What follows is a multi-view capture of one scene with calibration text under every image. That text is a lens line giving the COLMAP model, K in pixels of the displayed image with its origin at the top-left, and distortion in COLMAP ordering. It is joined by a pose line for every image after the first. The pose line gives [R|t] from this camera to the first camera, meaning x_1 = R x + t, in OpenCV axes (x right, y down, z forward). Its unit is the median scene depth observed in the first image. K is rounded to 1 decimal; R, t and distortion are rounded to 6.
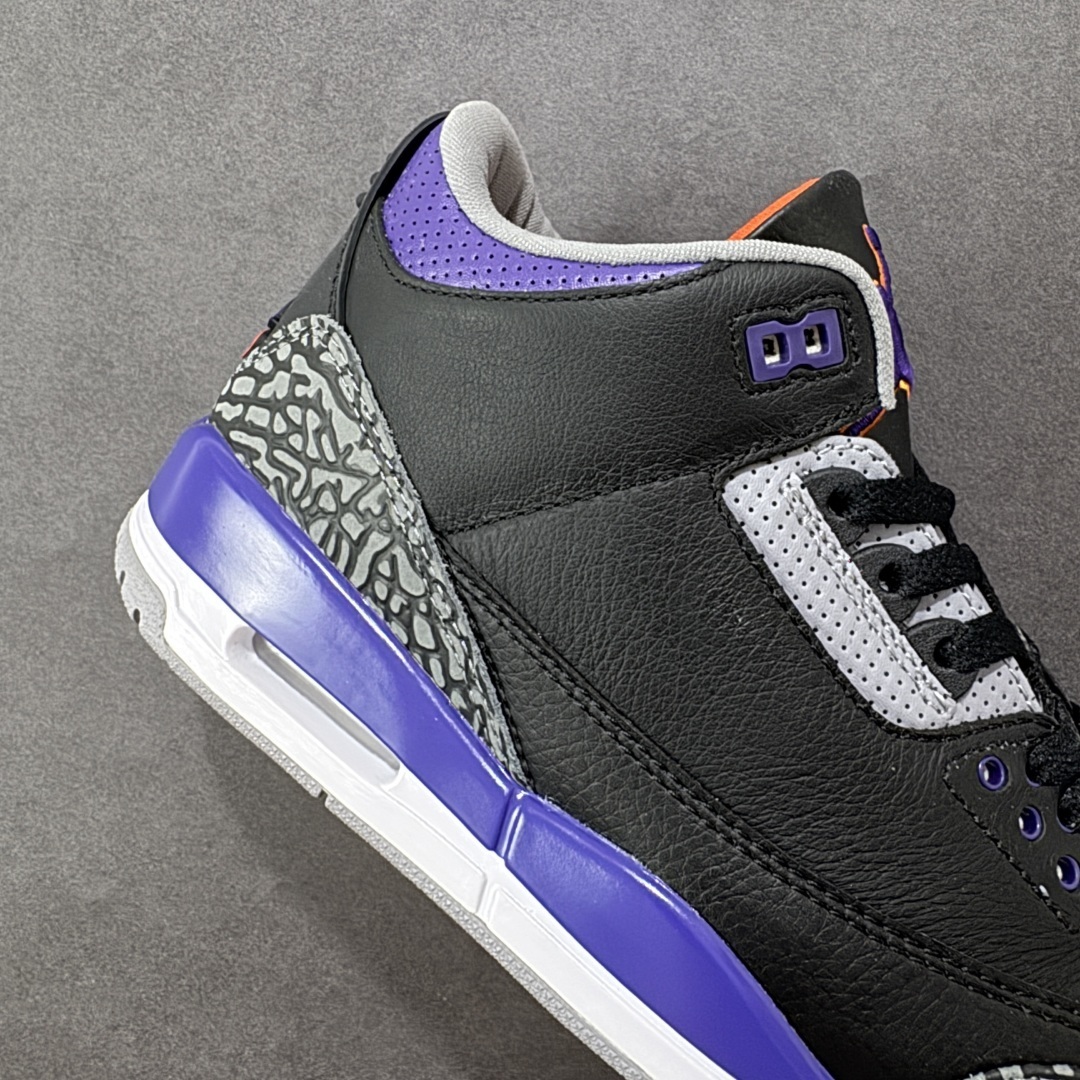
lens RADIAL K [[1047.7, 0, 543.0], [0, 1047.7, 419.7], [0, 0, 1]] dist [-0.005366, -0.001400]
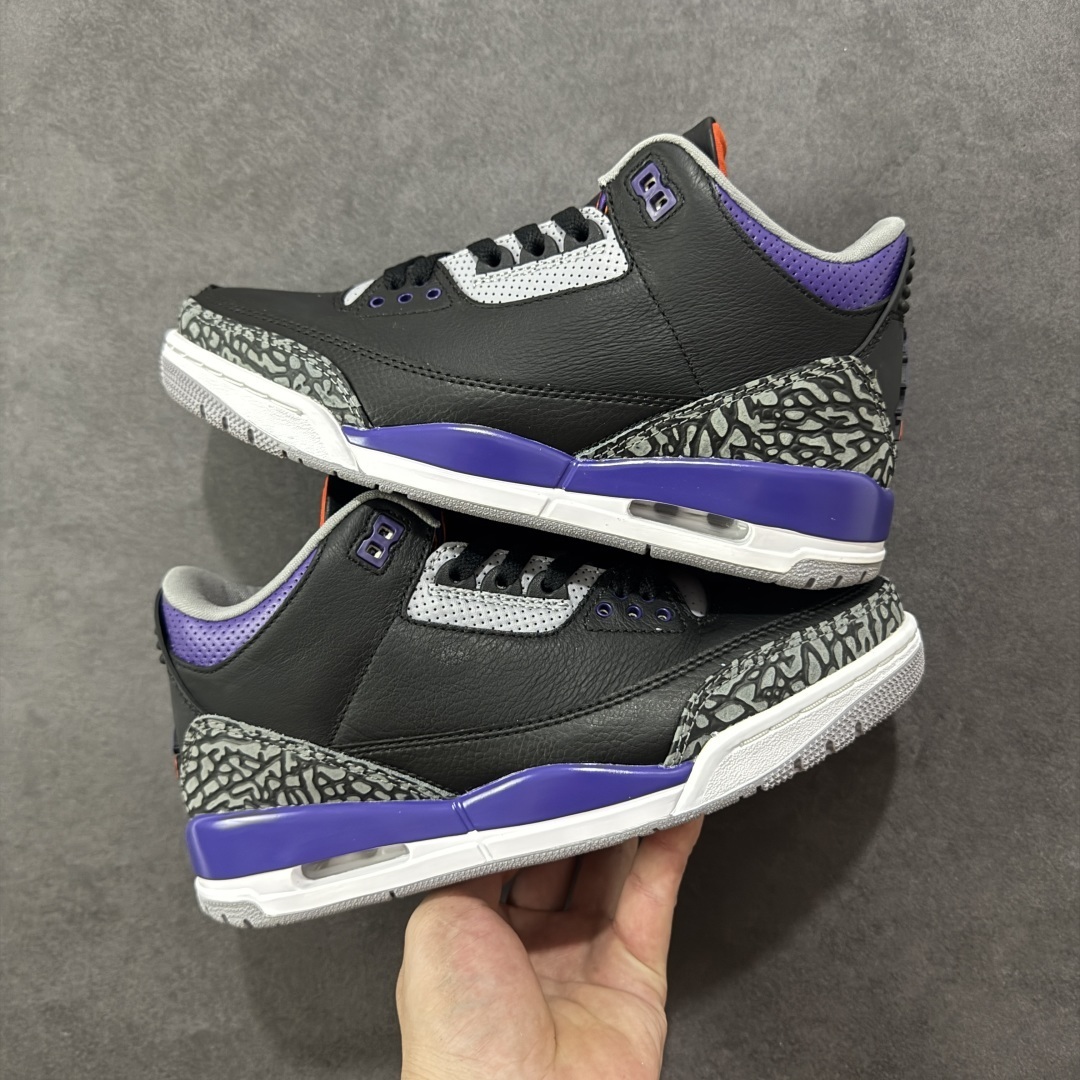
lens RADIAL K [[1060.9, 0, 532.9], [0, 1060.9, 538.3], [0, 0, 1]] dist [0.194043, -0.580317]
pose [[0.656422, -0.731471, 0.184553, 0.056683], [0.747209, 0.664097, -0.025561, 0.181838], [-0.103864, 0.154678, 0.982490, -0.957297]]
